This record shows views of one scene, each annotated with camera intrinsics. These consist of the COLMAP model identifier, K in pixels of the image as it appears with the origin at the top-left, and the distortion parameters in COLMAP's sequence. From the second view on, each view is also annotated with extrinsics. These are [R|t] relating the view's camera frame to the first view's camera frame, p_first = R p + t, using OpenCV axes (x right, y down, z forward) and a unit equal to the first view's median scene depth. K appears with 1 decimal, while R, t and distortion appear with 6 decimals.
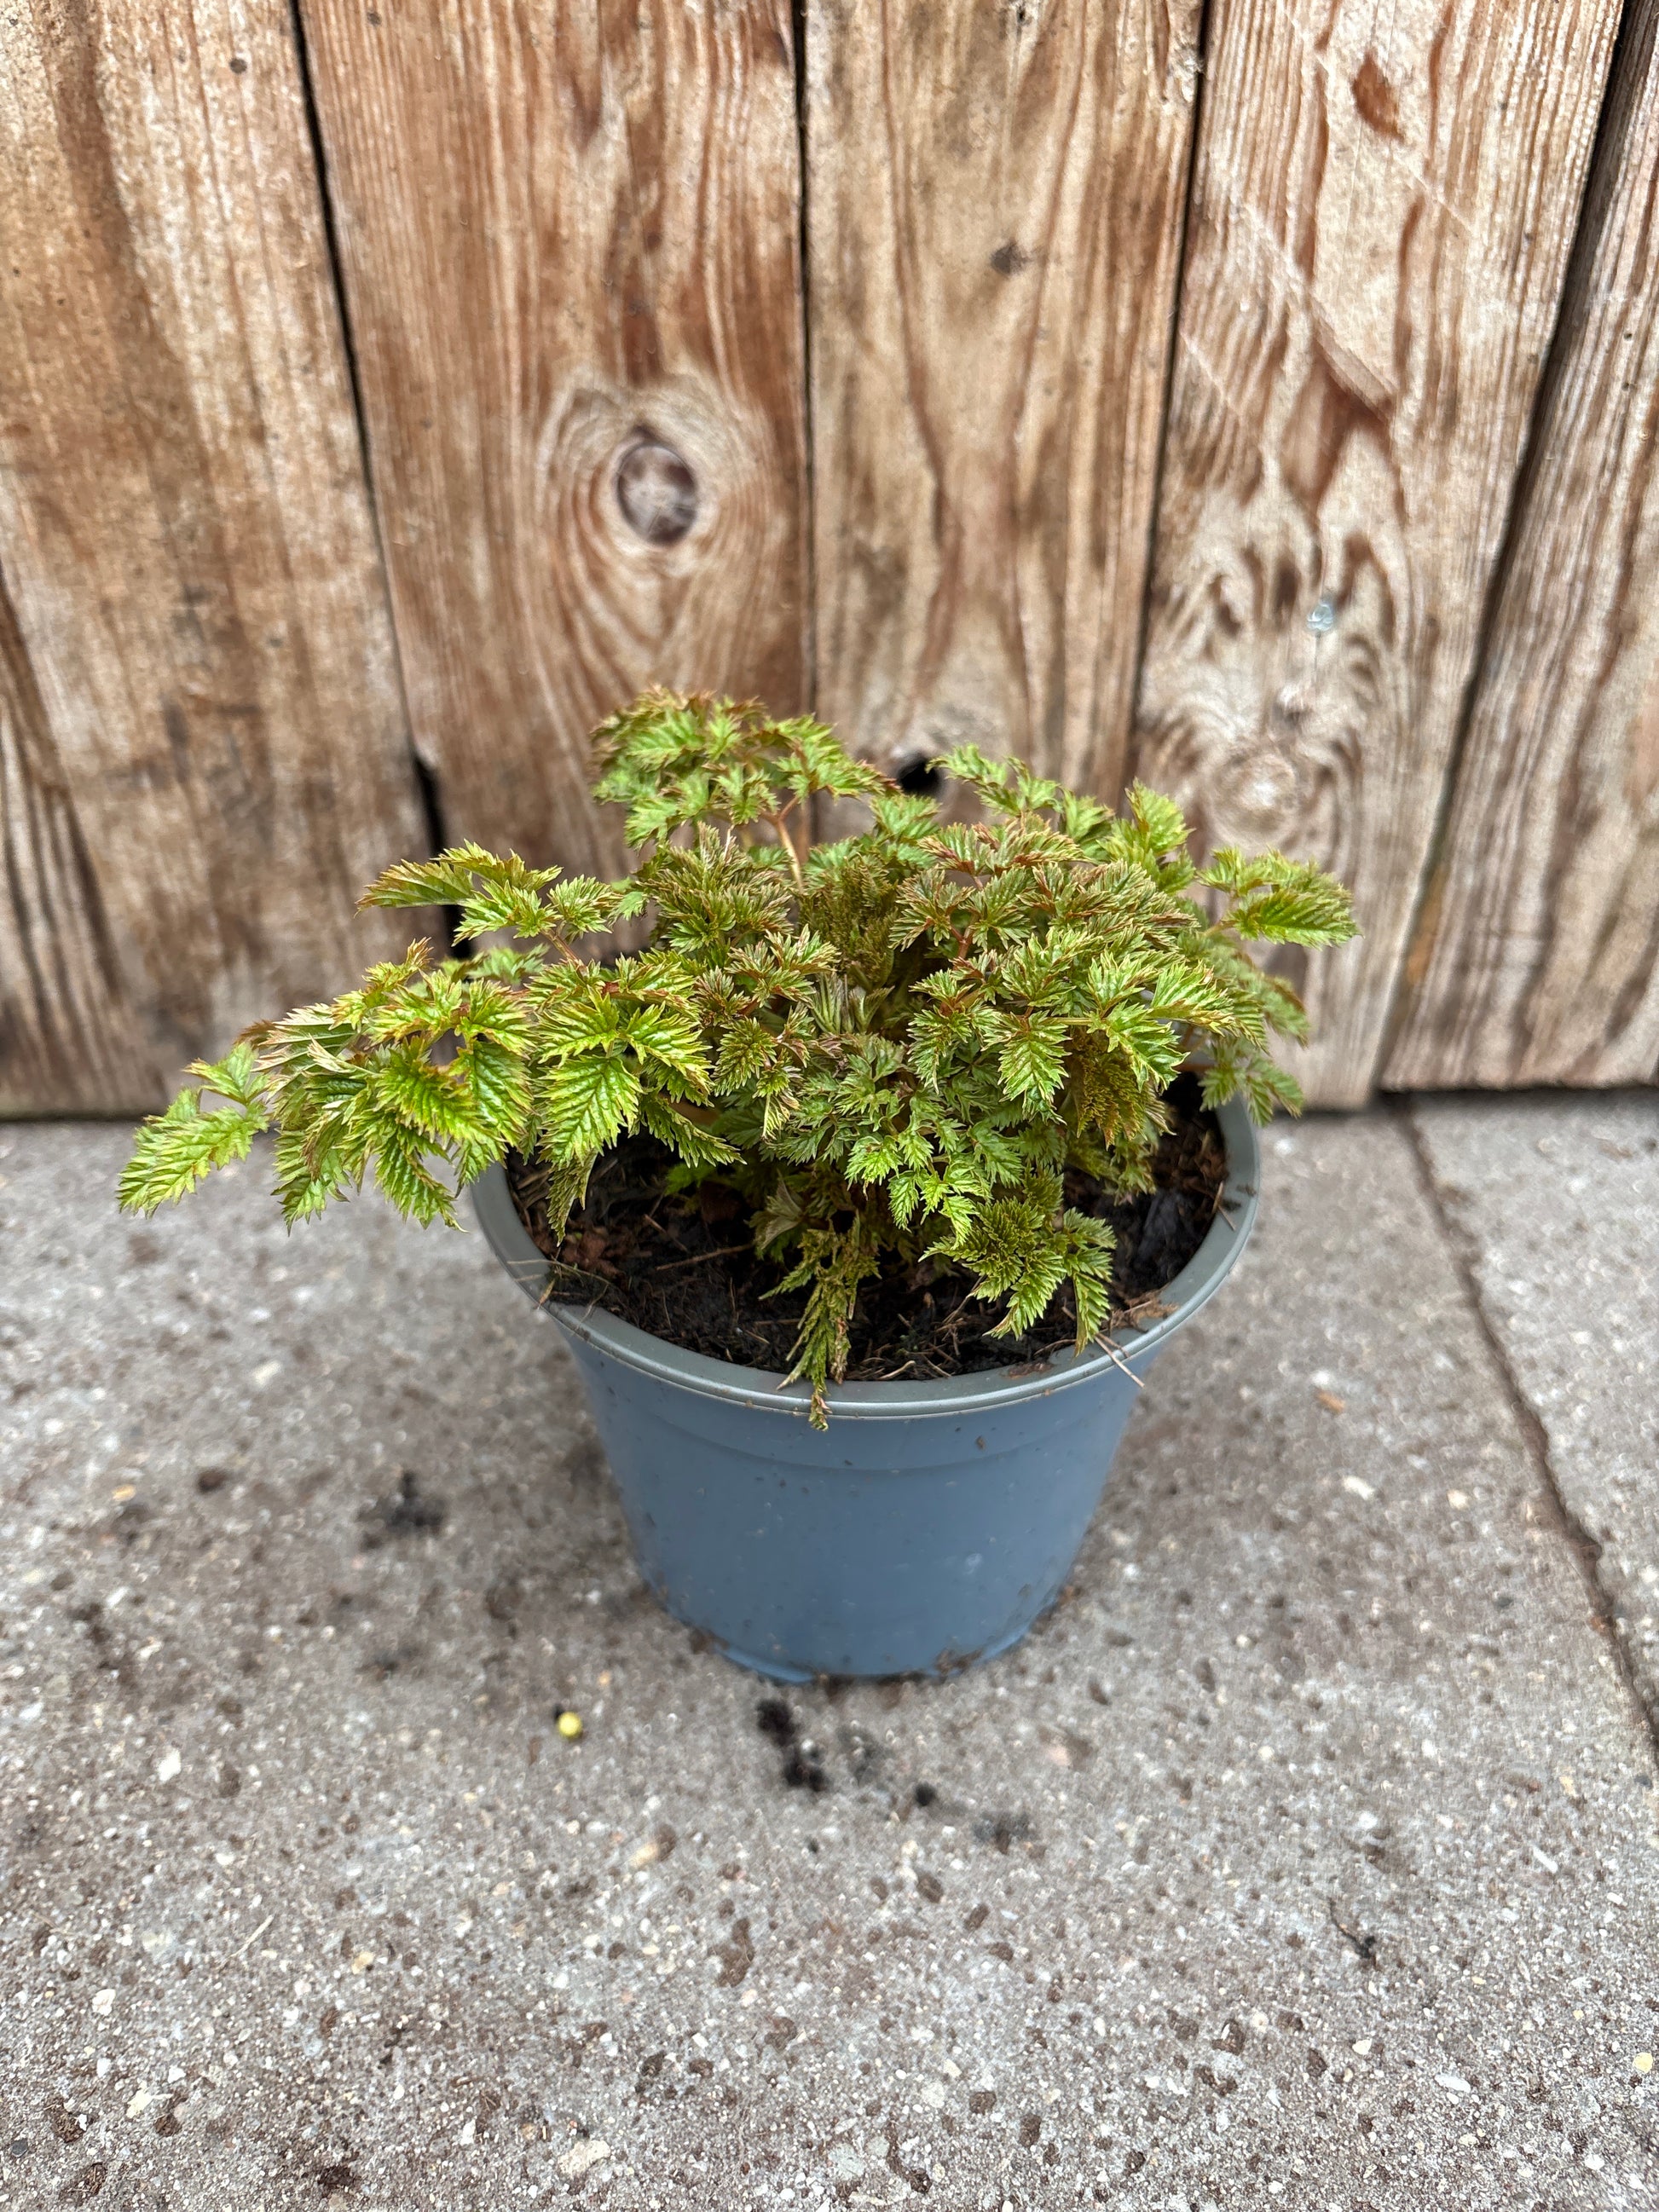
lens RADIAL K [[1743.5, 0, 836.1], [0, 1743.5, 1103.1], [0, 0, 1]] dist [-0.008156, 0.001920]
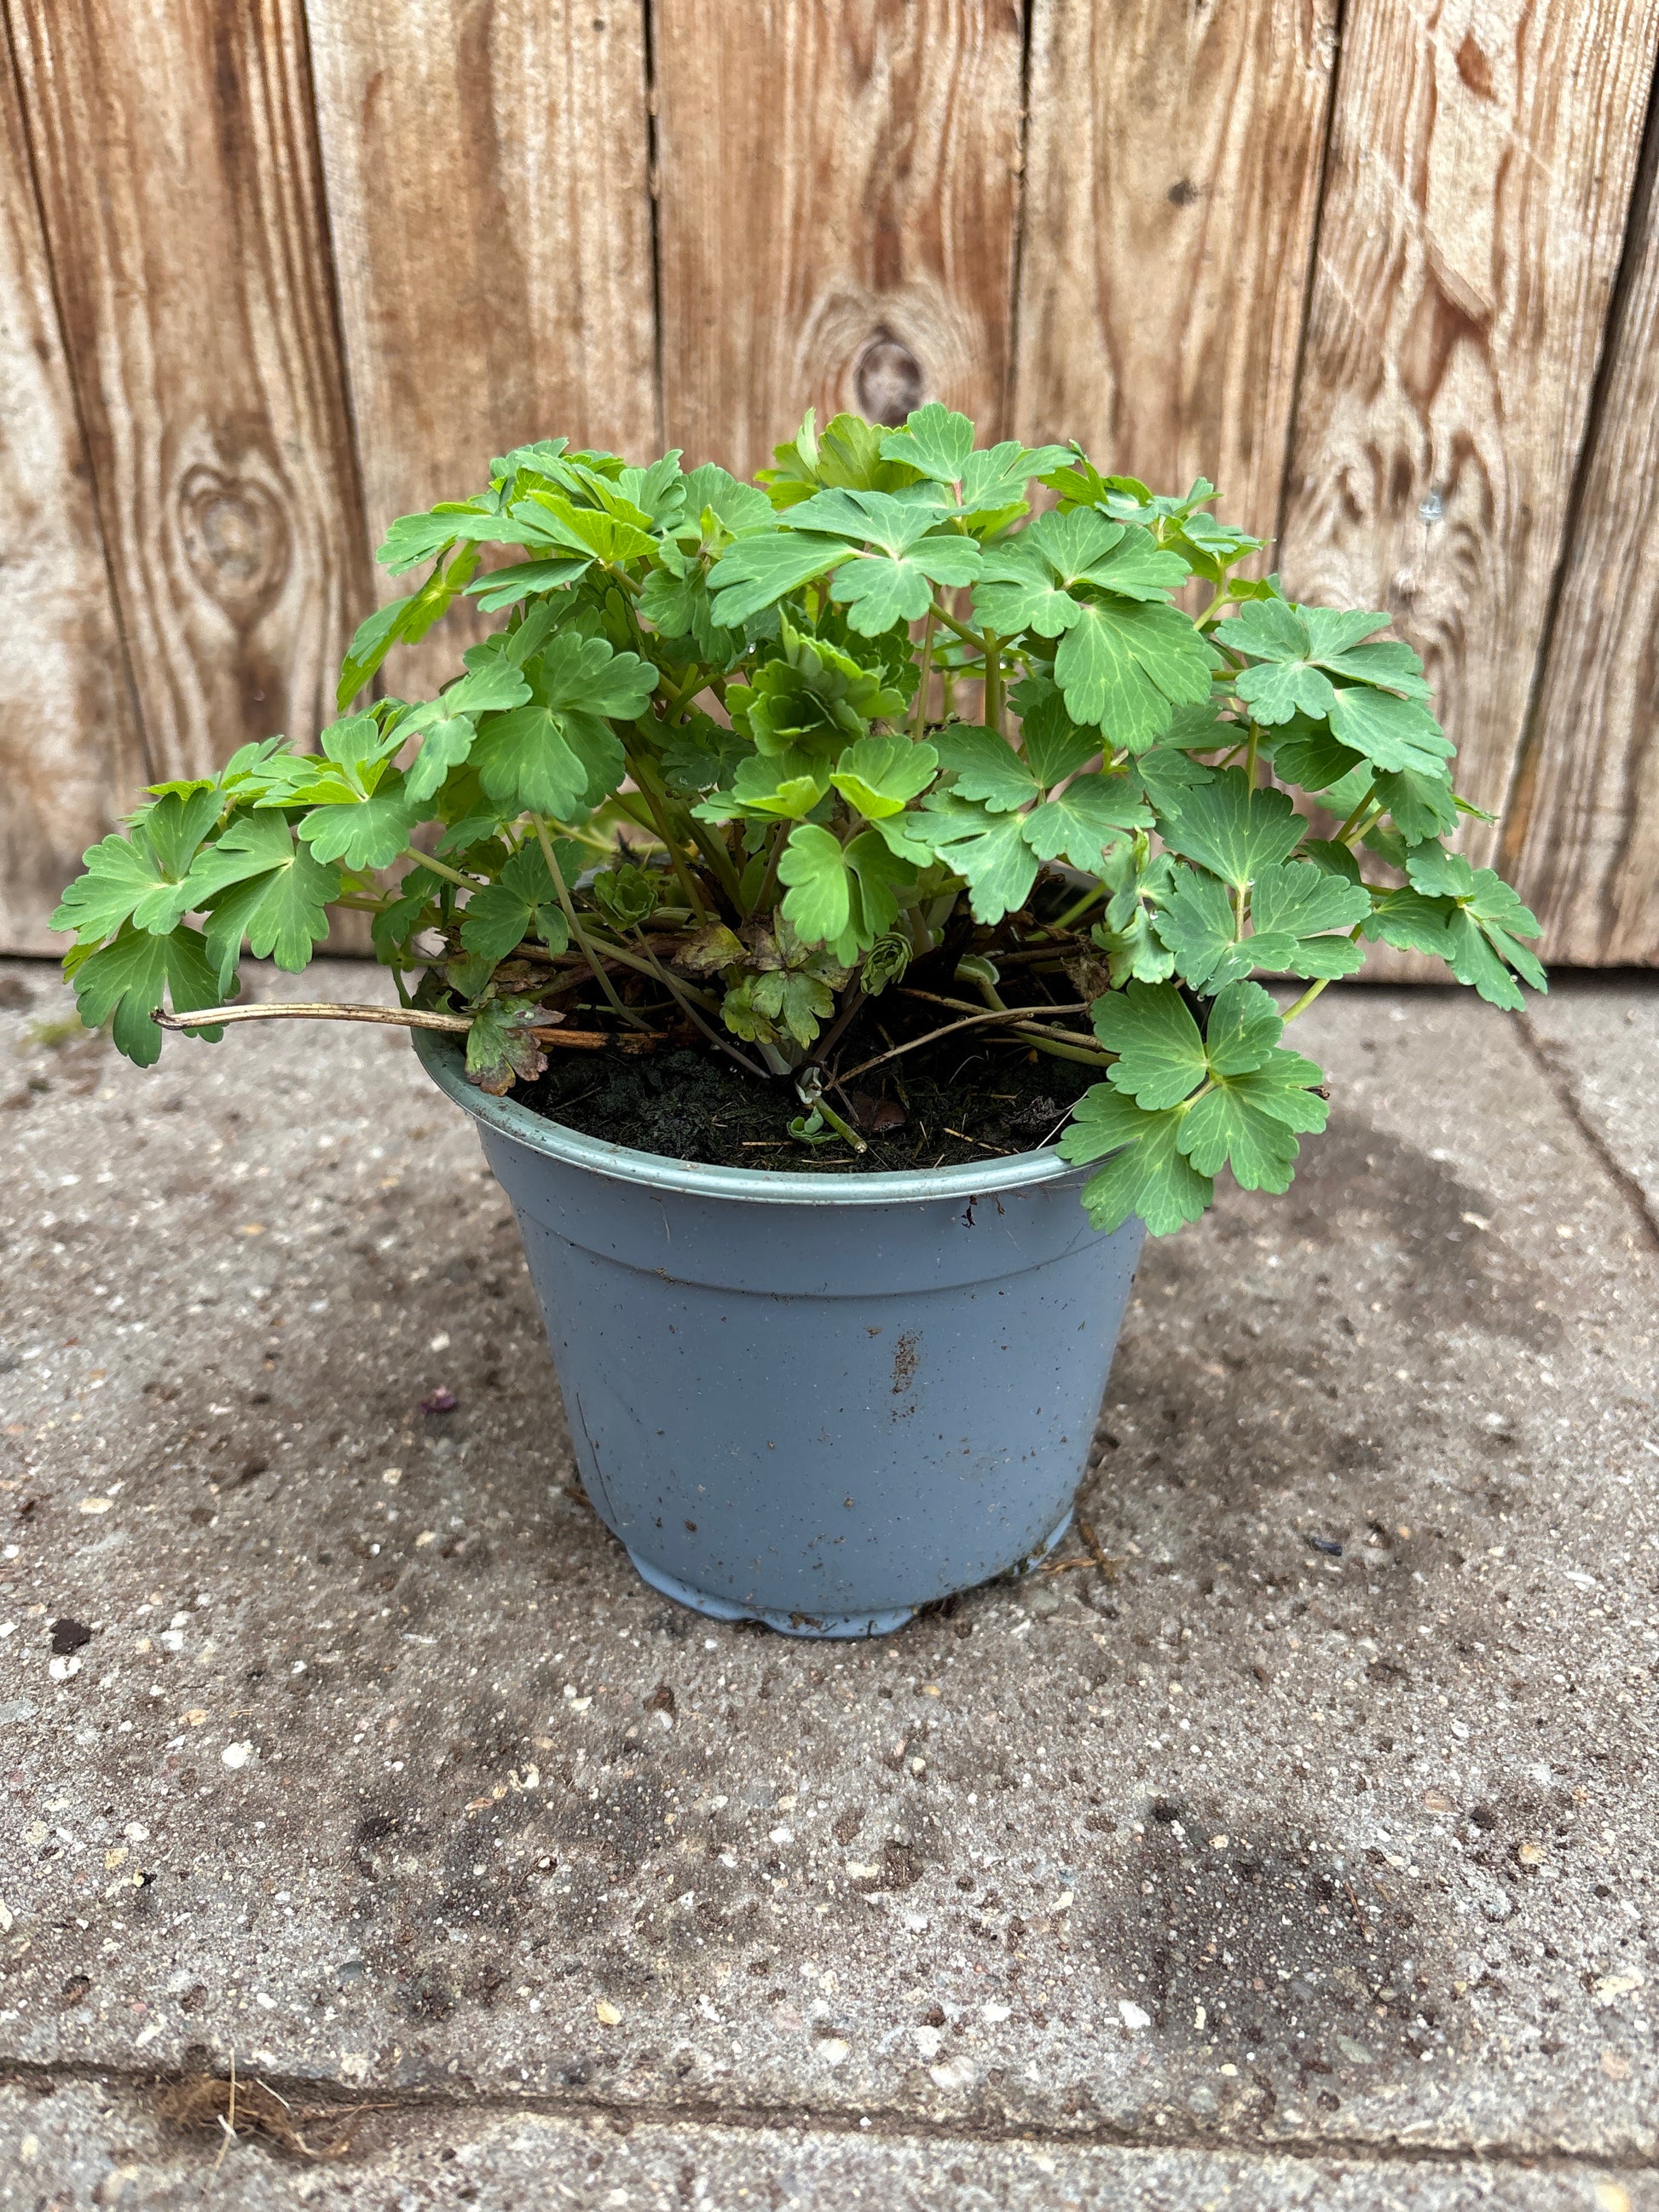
lens RADIAL K [[1722.0, 0, 839.2], [0, 1722.0, 1116.0], [0, 0, 1]] dist [0.038262, -0.075047]
pose [[0.998572, 0.036599, -0.038904, -0.076431], [-0.042388, 0.986164, -0.160262, 0.387442], [0.032501, 0.161682, 0.986308, -0.139489]]
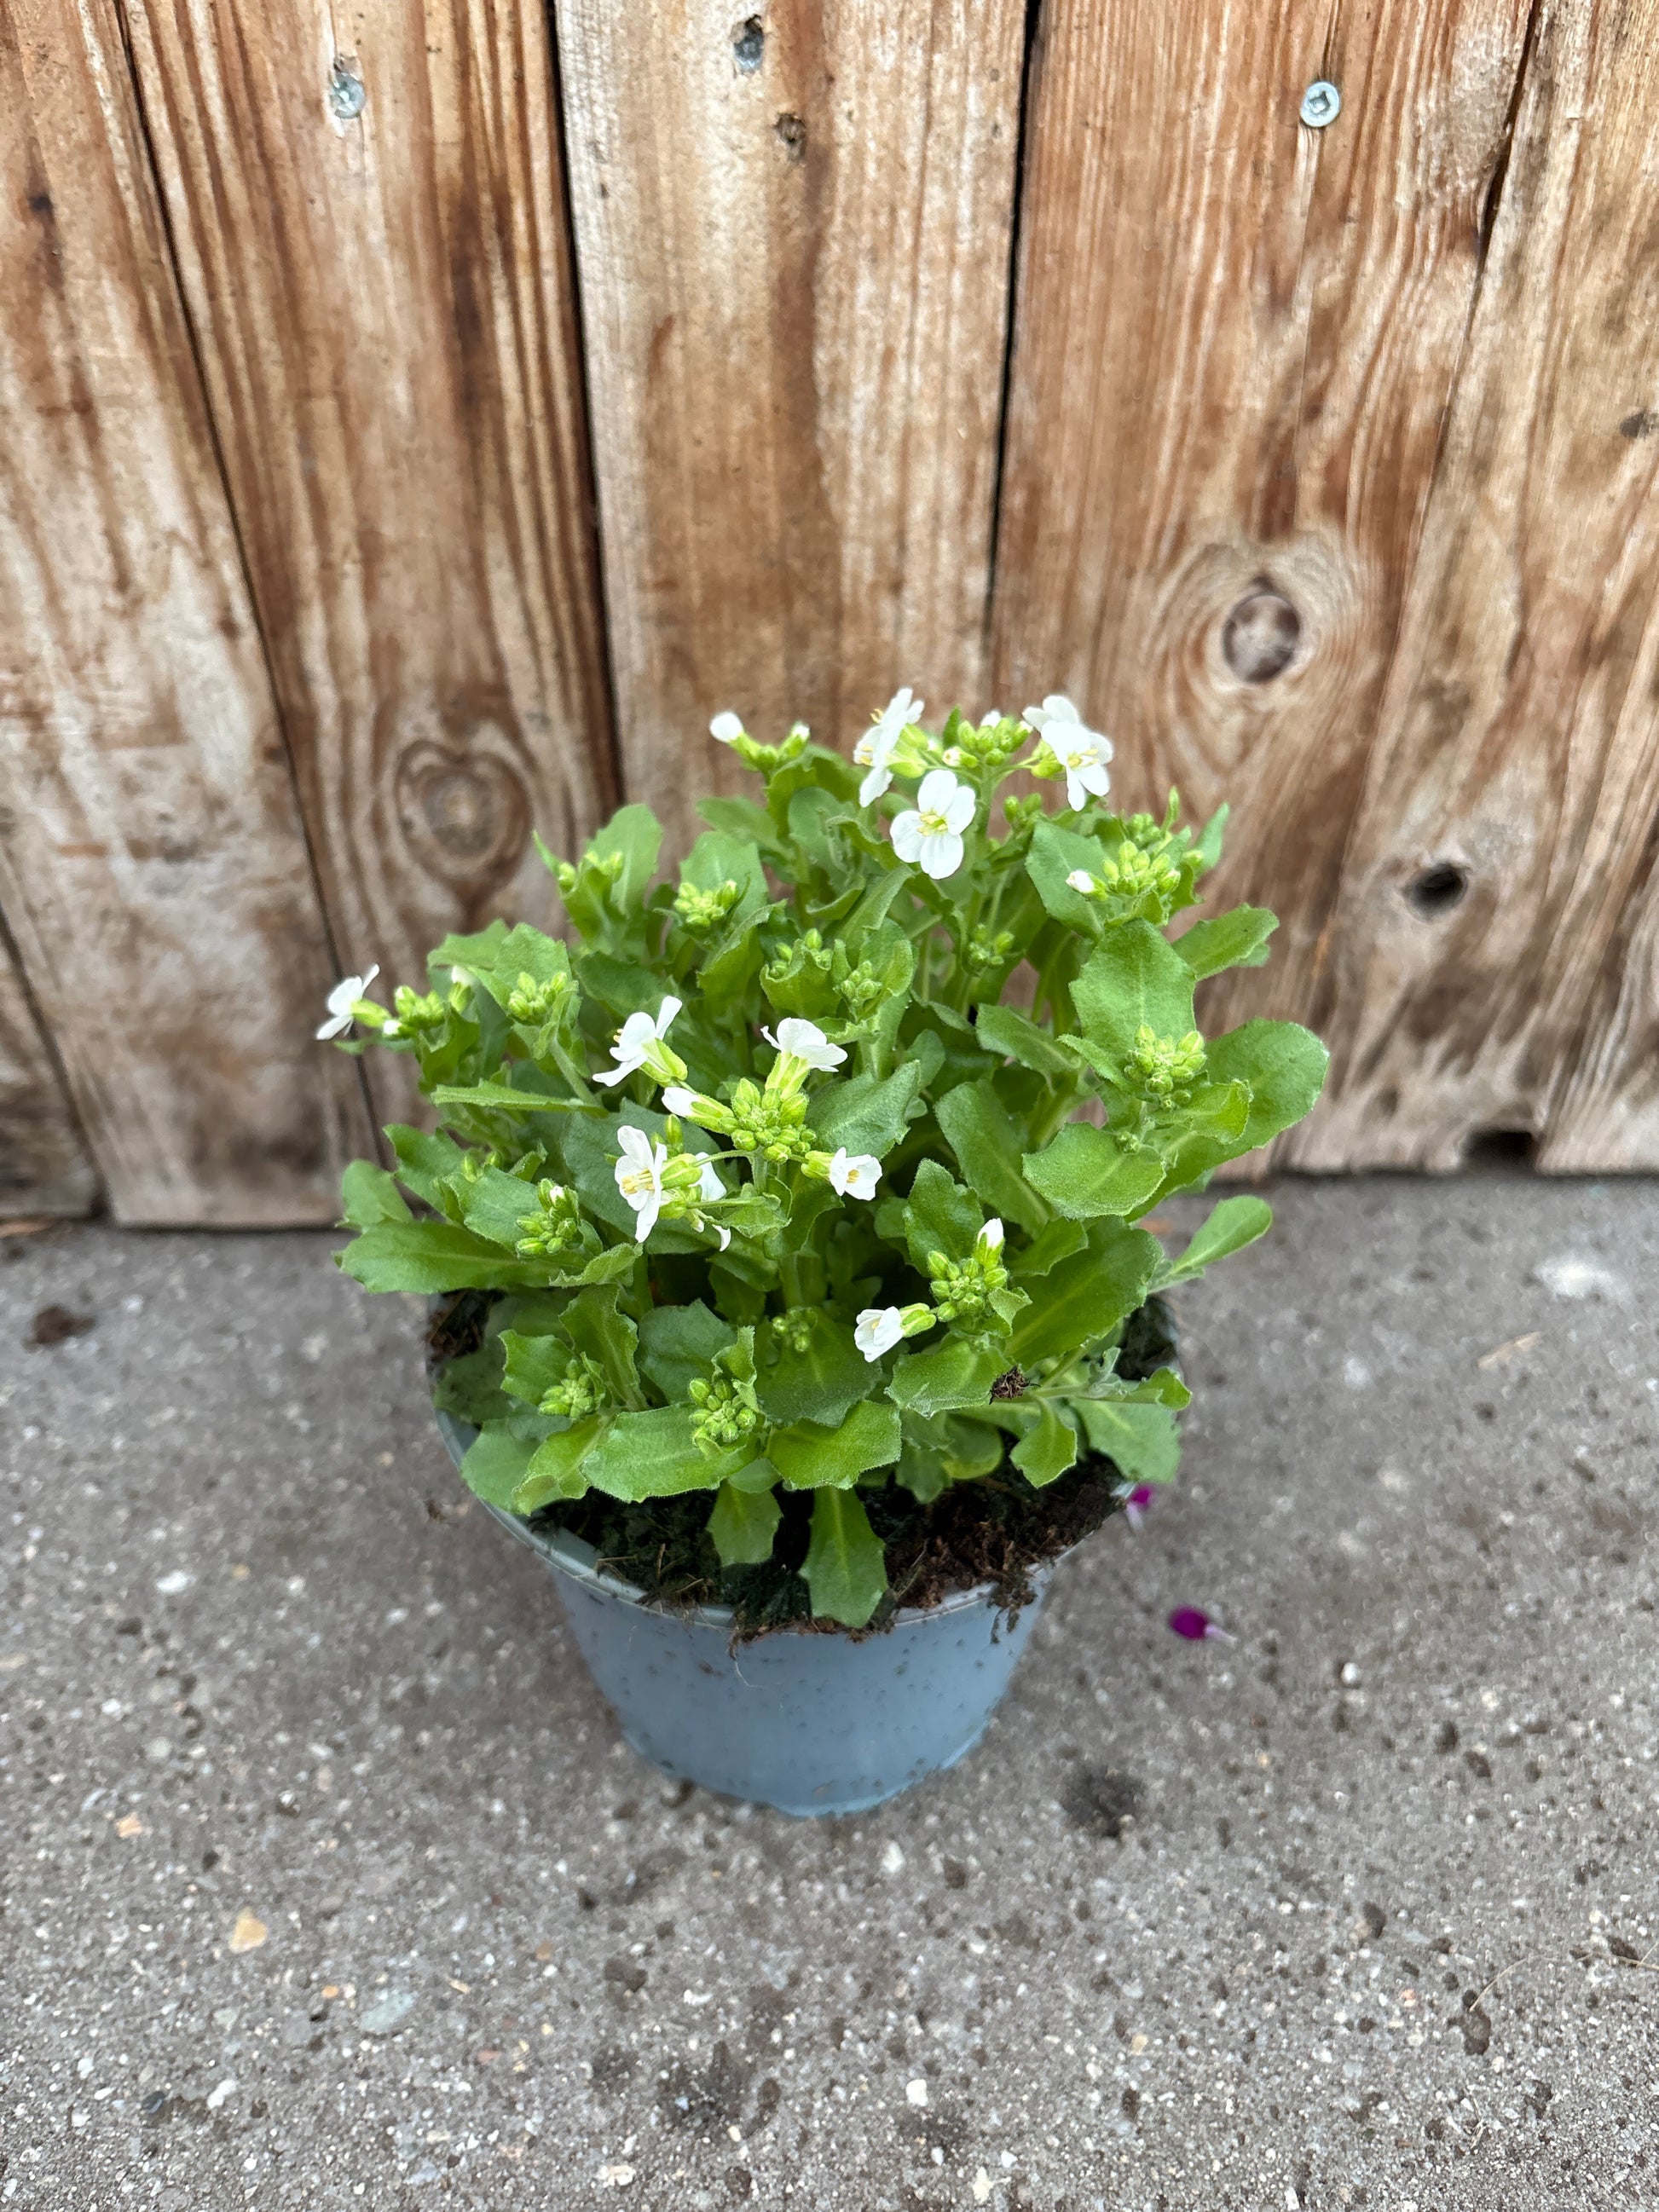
lens RADIAL K [[1740.7, 0, 827.8], [0, 1740.7, 1101.7], [0, 0, 1]] dist [-0.014655, 0.013725]
pose [[0.999370, -0.017214, 0.031024, -0.428252], [0.015834, 0.998898, 0.044185, -0.130105], [-0.031750, -0.043666, 0.998542, -0.049504]]
